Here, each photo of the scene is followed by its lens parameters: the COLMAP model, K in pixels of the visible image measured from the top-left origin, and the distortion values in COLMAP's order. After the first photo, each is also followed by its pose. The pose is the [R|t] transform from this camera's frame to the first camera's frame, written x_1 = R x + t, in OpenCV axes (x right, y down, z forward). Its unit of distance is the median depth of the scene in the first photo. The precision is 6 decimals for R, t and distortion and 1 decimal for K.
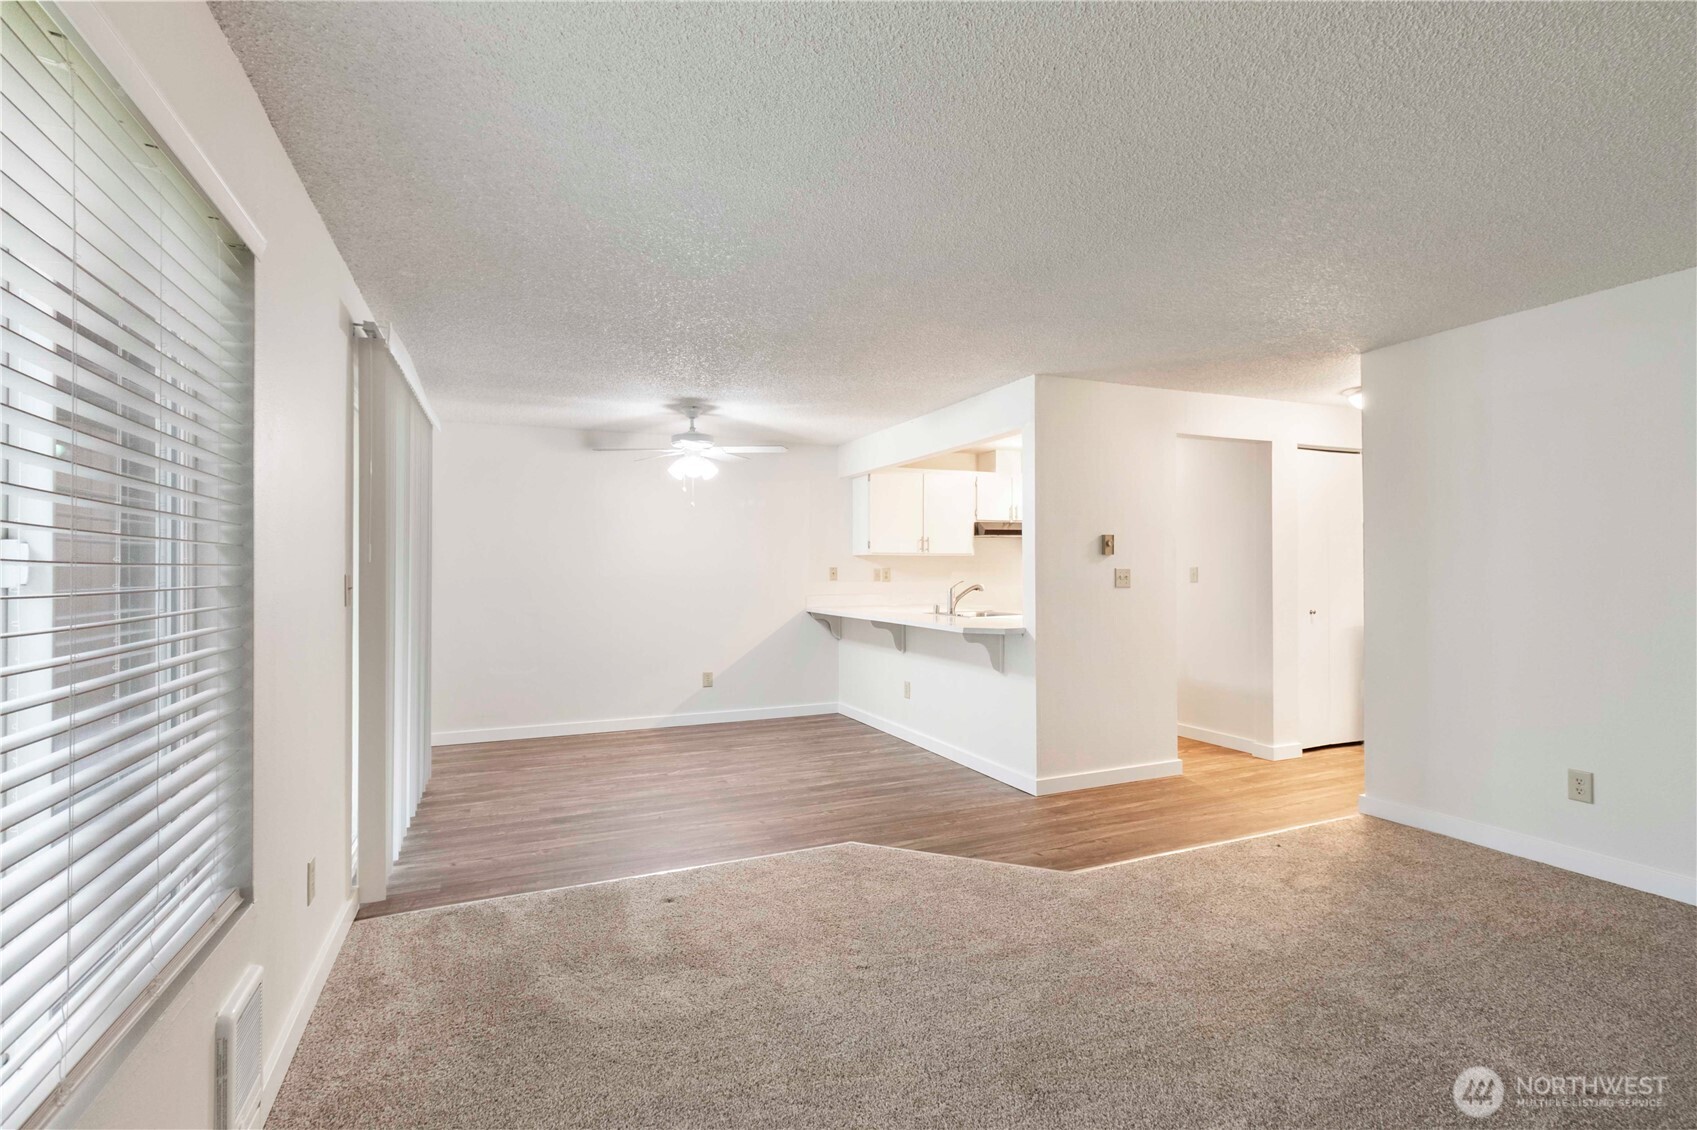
lens RADIAL K [[787.8, 0, 847.2], [0, 787.8, 552.7], [0, 0, 1]] dist [-0.000115, 0.000067]
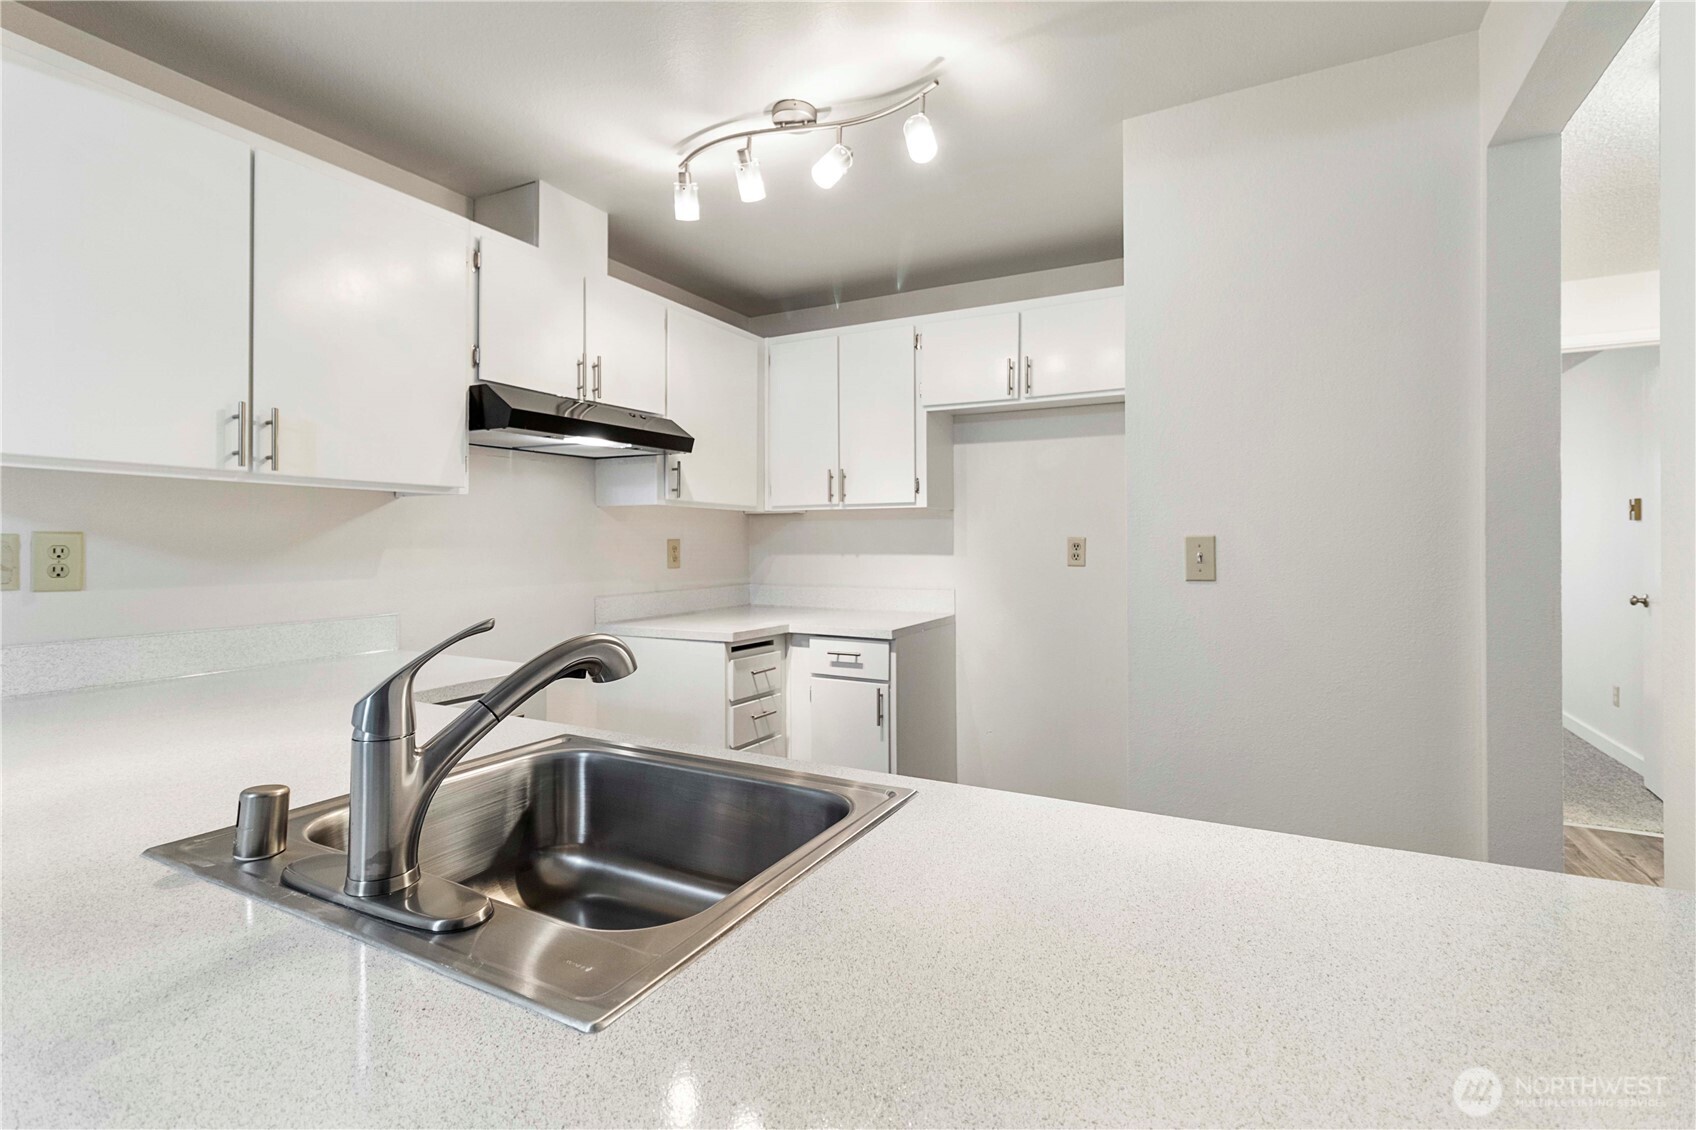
lens RADIAL K [[787.3, 0, 846.7], [0, 787.3, 552.7], [0, 0, 1]] dist [-0.000115, 0.000067]
pose [[0.786403, -0.001164, 0.617713, 0.088950], [-0.015682, 0.999638, 0.021848, 0.016664], [-0.617515, -0.026869, 0.786100, 0.675608]]
